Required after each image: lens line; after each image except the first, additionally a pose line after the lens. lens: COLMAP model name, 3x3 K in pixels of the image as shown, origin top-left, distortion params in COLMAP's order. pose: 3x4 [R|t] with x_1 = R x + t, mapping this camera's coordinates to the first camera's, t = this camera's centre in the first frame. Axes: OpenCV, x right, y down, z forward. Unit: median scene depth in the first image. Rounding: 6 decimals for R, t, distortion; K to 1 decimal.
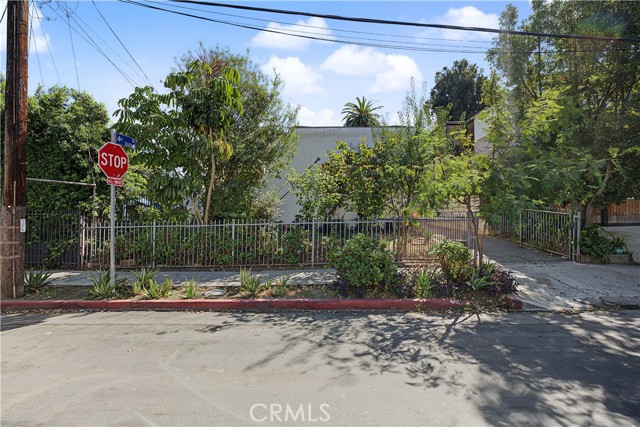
lens RADIAL K [[260.9, 0, 317.1], [0, 260.9, 208.9], [0, 0, 1]] dist [0.001293, -0.001221]
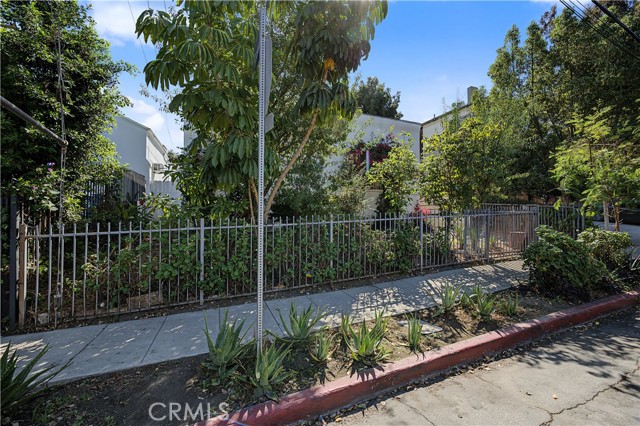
lens RADIAL K [[260.9, 0, 320.2], [0, 260.9, 212.6], [0, 0, 1]] dist [0.001293, -0.001221]
pose [[0.911422, -0.006840, 0.411416, -0.620742], [0.007395, 0.999973, 0.000242, 0.035005], [-0.411407, 0.002822, 0.911447, 0.386497]]
